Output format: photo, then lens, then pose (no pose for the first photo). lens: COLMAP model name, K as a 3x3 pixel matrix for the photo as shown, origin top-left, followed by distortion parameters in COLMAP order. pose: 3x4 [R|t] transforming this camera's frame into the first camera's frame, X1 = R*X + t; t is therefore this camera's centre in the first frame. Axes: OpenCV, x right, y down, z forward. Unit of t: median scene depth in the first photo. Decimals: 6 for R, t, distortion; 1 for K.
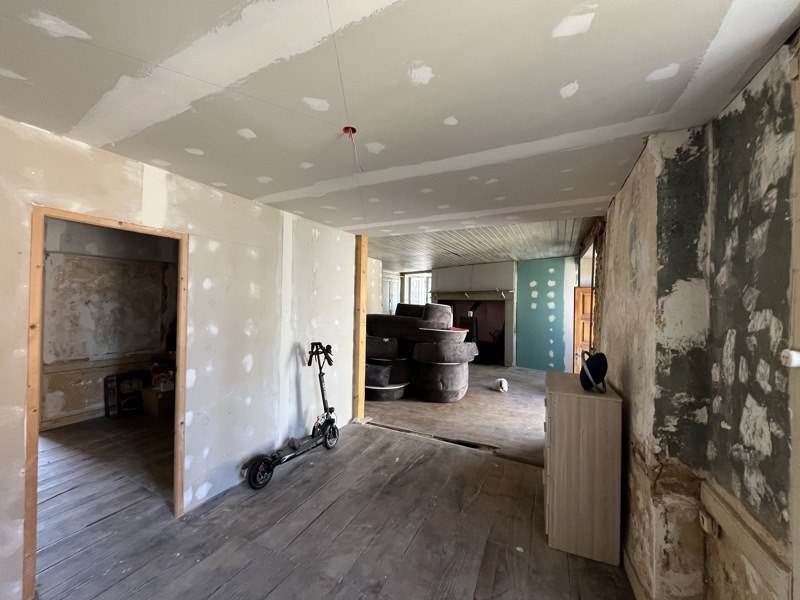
lens RADIAL K [[323.3, 0, 400.0], [0, 323.3, 300.0], [0, 0, 1]] dist [-0.000017, 0.000005]
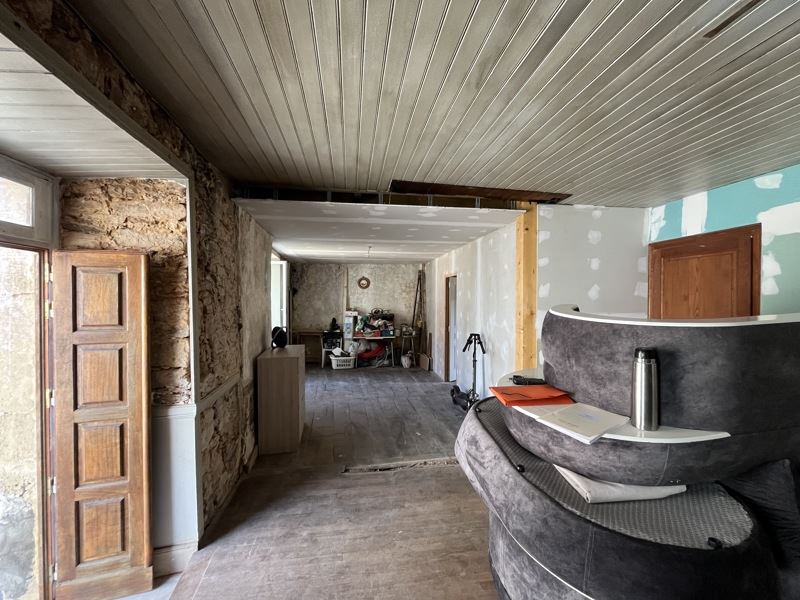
lens RADIAL K [[323.3, 0, 400.0], [0, 323.3, 300.0], [0, 0, 1]] dist [-0.000017, 0.000005]
pose [[-0.816319, -0.014986, -0.577407, 0.727581], [-0.011285, 0.999886, -0.009996, 0.013725], [0.577491, -0.001644, -0.816395, 1.898524]]
